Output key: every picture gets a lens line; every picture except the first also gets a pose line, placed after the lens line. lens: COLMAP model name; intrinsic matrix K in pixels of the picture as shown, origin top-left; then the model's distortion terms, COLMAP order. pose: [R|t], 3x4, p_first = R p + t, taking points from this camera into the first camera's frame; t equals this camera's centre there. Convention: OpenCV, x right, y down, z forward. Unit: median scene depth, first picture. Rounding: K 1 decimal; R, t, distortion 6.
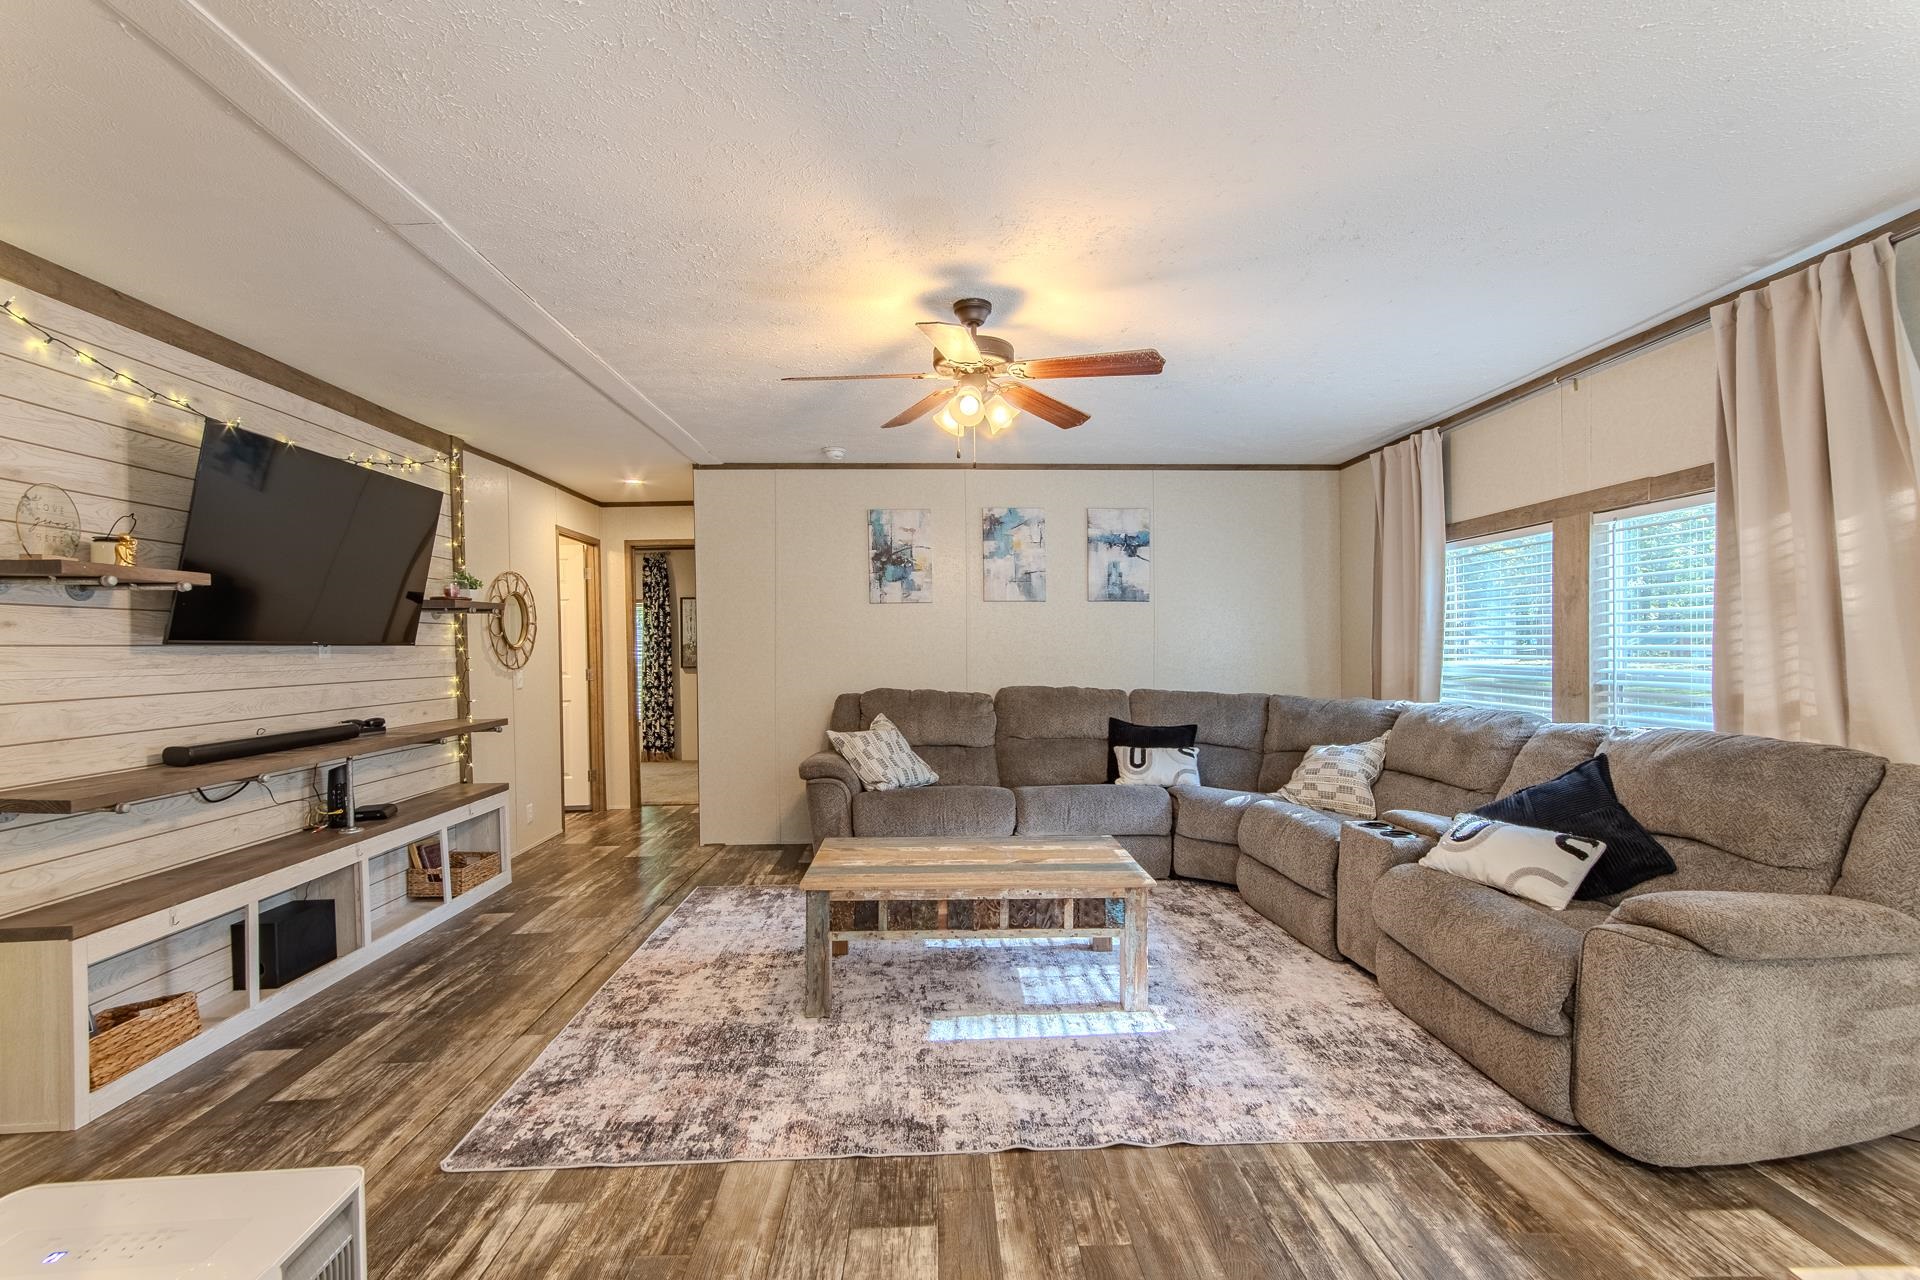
lens RADIAL K [[841.3, 0, 955.8], [0, 841.3, 651.6], [0, 0, 1]] dist [-0.003804, 0.002752]
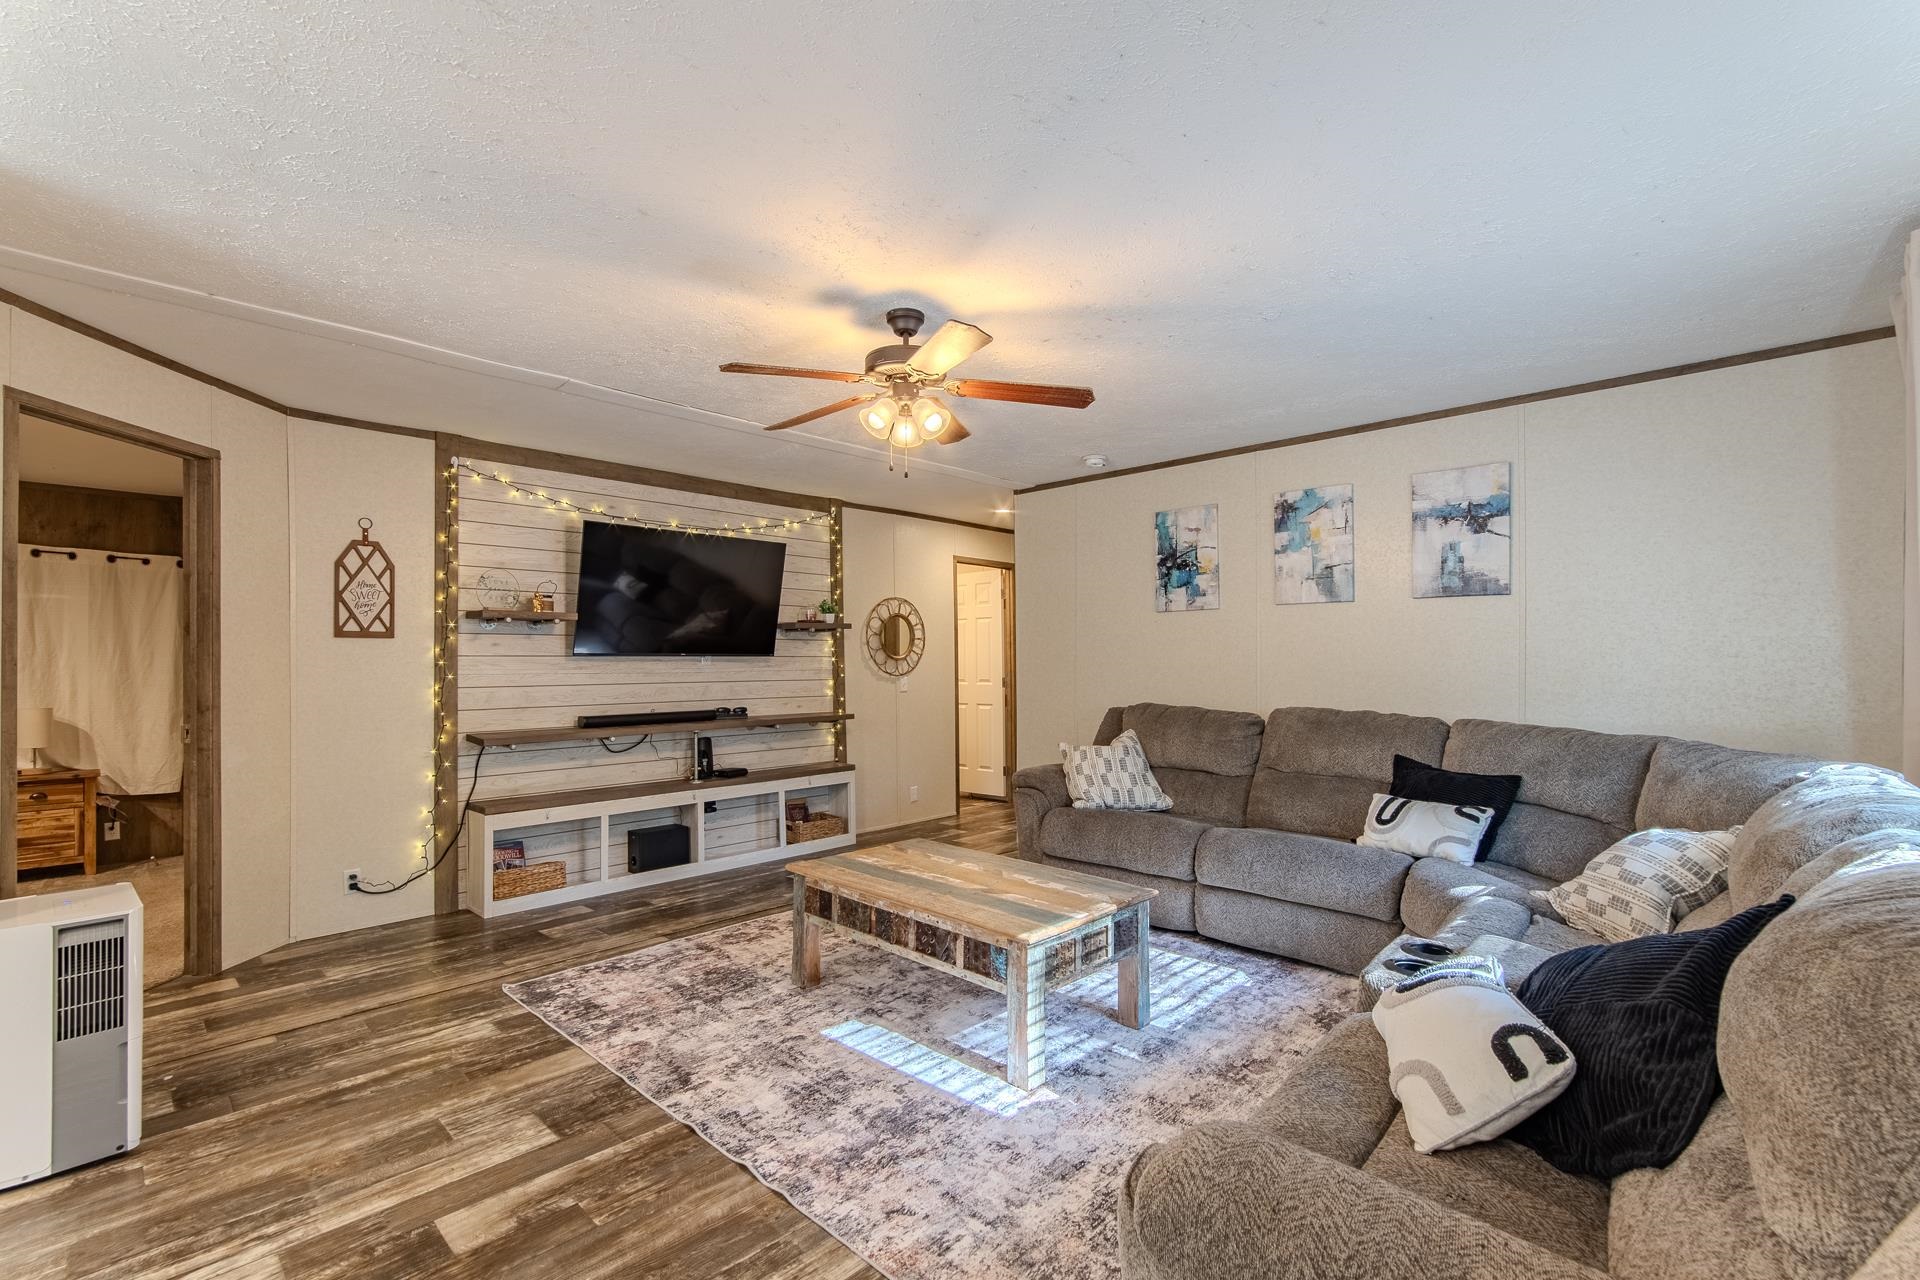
lens RADIAL K [[841.3, 0, 955.8], [0, 841.3, 651.6], [0, 0, 1]] dist [-0.003804, 0.002752]
pose [[0.694279, -0.003229, -0.719699, 0.664040], [-0.007400, 0.999905, -0.011625, -0.001658], [0.719668, 0.013397, 0.694189, 0.303743]]
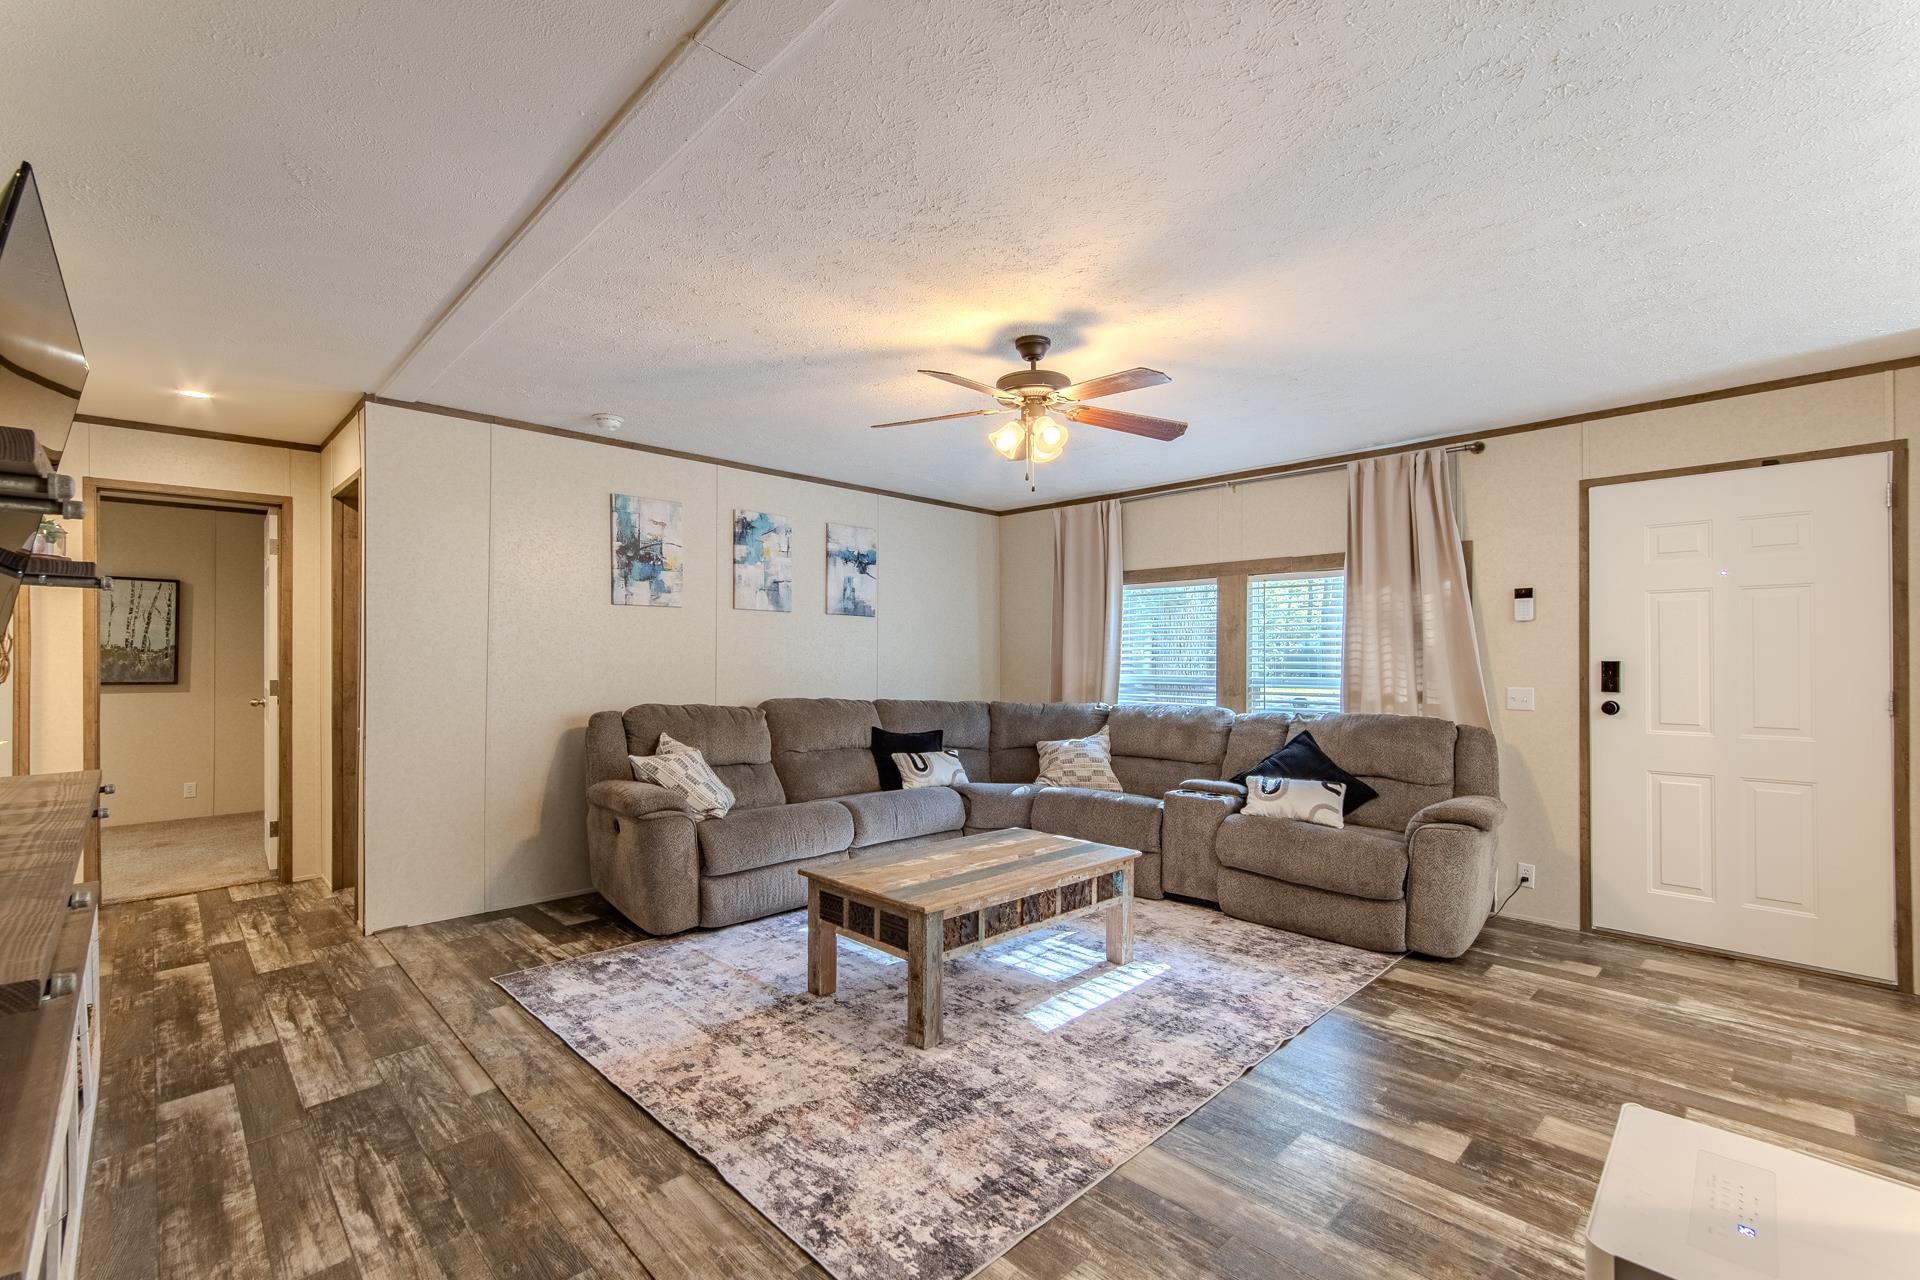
lens RADIAL K [[841.3, 0, 955.8], [0, 841.3, 651.6], [0, 0, 1]] dist [-0.003804, 0.002752]
pose [[0.739872, 0.017239, 0.672527, -0.659744], [-0.005317, 0.999790, -0.019778, 0.007660], [-0.672727, 0.011058, 0.739808, 0.231649]]
